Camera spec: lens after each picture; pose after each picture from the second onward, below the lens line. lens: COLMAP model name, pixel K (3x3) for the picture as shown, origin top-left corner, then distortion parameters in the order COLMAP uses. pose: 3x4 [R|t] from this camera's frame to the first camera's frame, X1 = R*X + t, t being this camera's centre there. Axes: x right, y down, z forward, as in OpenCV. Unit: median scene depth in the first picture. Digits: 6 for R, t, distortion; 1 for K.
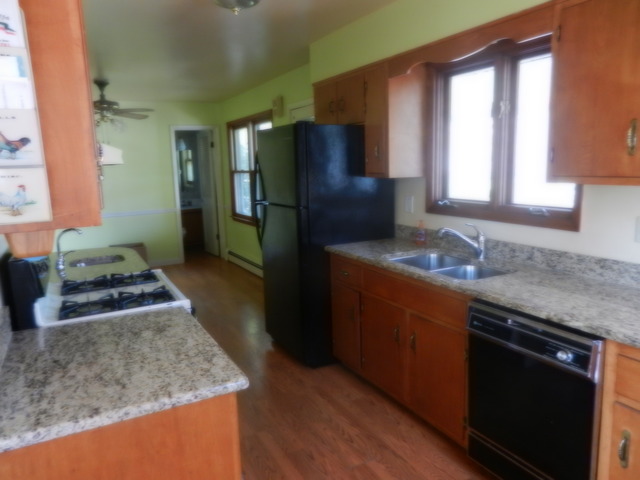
lens RADIAL K [[483.6, 0, 320.0], [0, 483.6, 240.0], [0, 0, 1]] dist [0.008244, 0.007432]
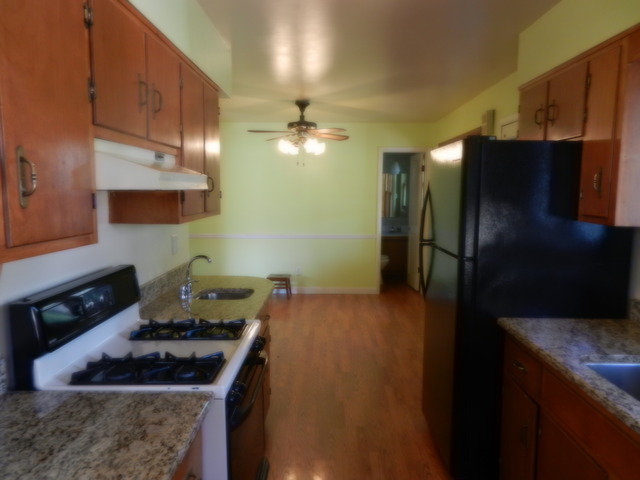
lens RADIAL K [[483.6, 0, 320.0], [0, 483.6, 240.0], [0, 0, 1]] dist [0.008244, 0.007432]
pose [[0.878080, 0.088028, -0.470348, 0.099545], [-0.110005, 0.993742, -0.019382, -0.054989], [0.465699, 0.068760, 0.882268, 0.271370]]
